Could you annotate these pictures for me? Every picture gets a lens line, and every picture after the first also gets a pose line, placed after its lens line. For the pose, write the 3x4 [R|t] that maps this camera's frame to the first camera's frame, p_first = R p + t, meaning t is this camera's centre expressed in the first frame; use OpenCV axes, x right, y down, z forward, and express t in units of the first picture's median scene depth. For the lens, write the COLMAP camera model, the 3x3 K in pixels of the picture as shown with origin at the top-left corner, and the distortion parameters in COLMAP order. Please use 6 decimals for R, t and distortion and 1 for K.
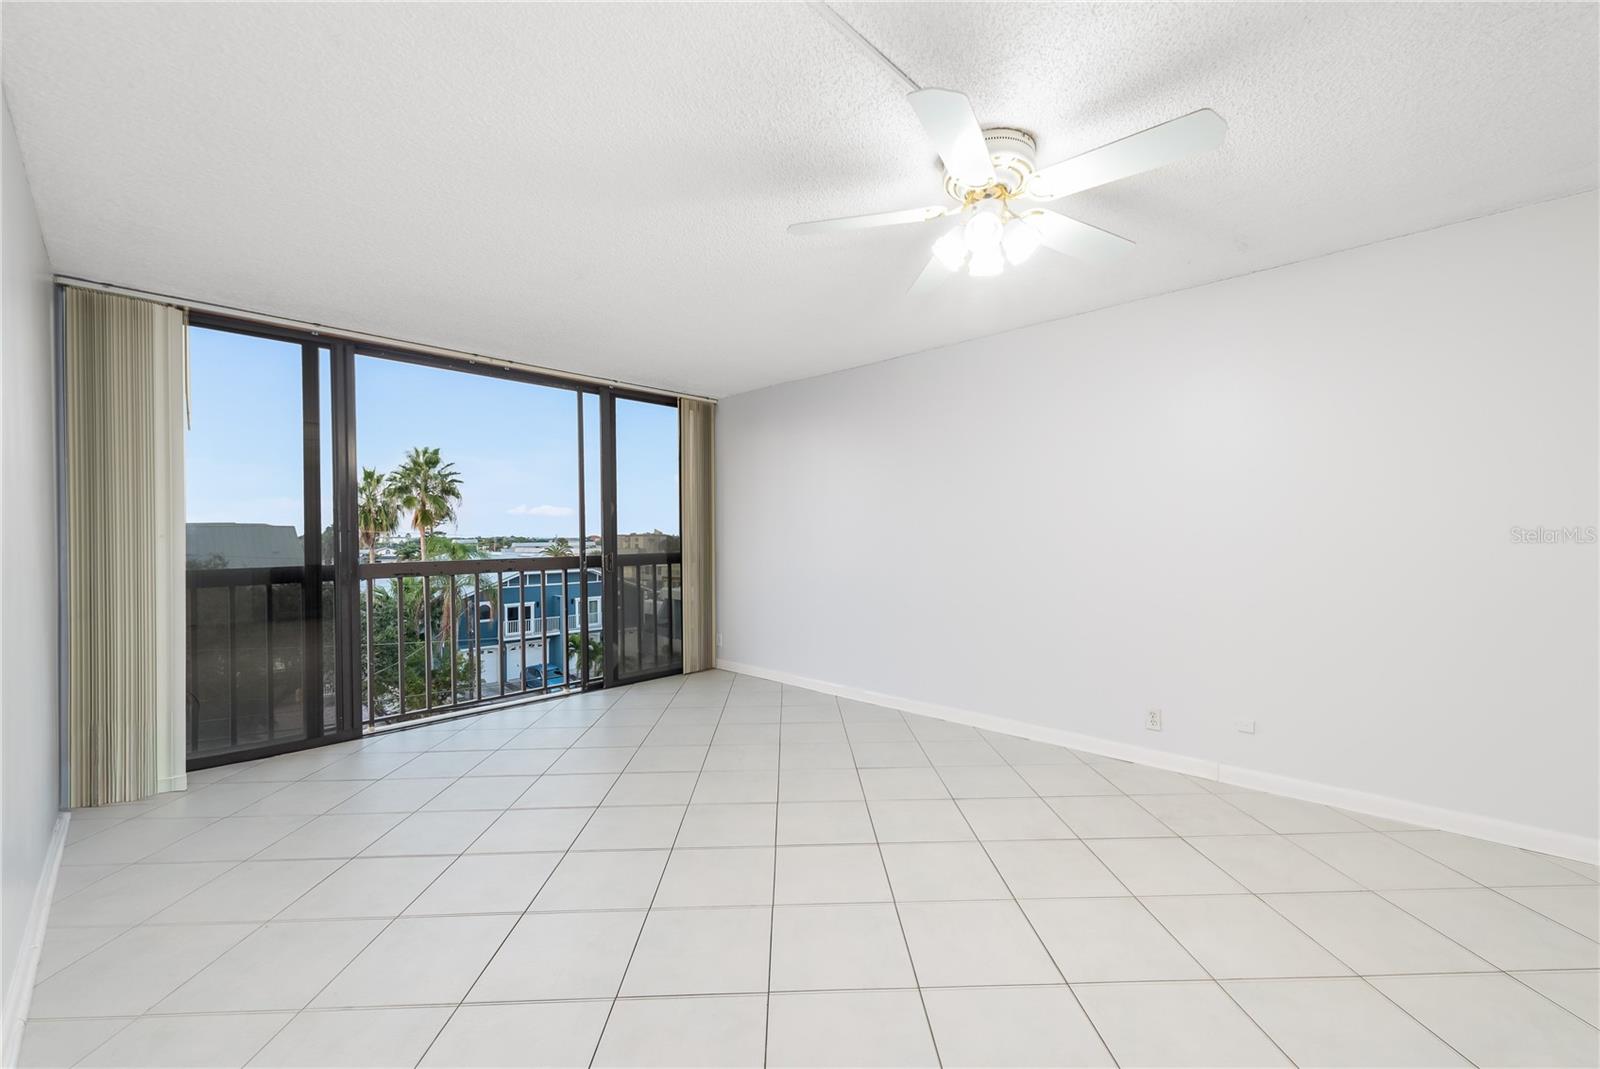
lens RADIAL K [[625.7, 0, 800.0], [0, 625.7, 534.5], [0, 0, 1]] dist [0.000379, -0.000038]
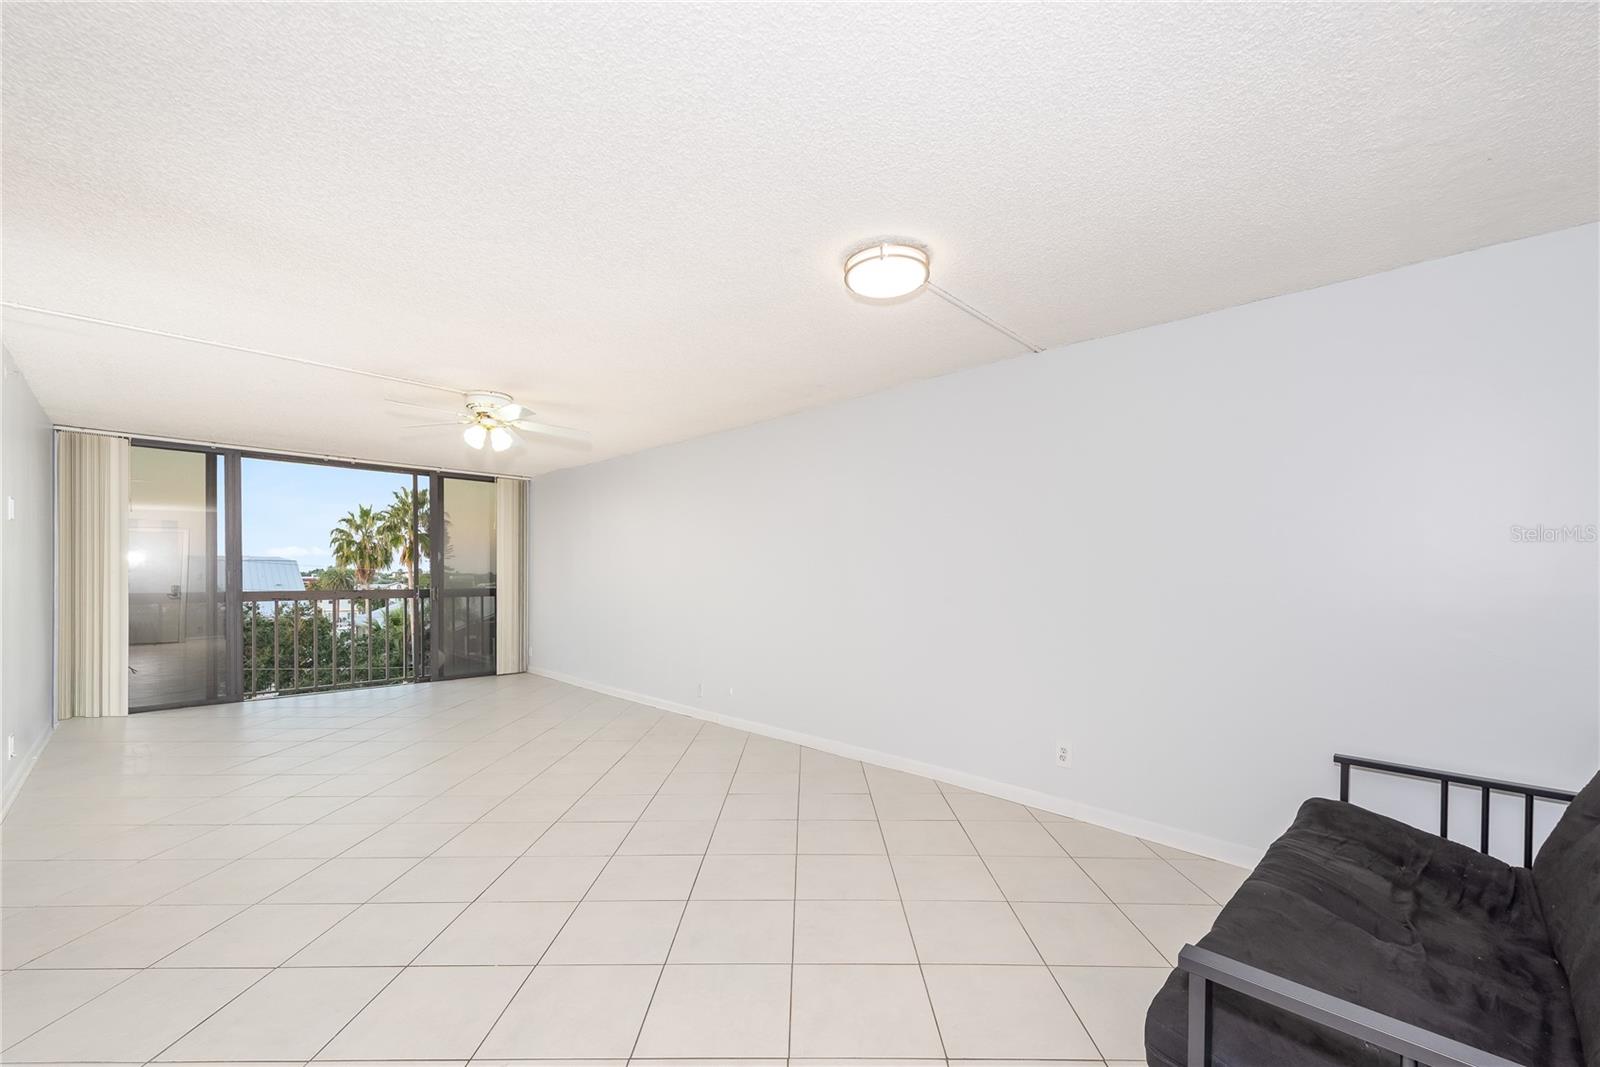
lens RADIAL K [[649.5, 0, 800.7], [0, 649.5, 569.5], [0, 0, 1]] dist [0.018077, -0.004381]
pose [[0.999143, 0.013702, -0.039066, 0.547699], [-0.014043, 0.999866, -0.008446, -0.010063], [0.038945, 0.008988, 0.999201, -0.426852]]
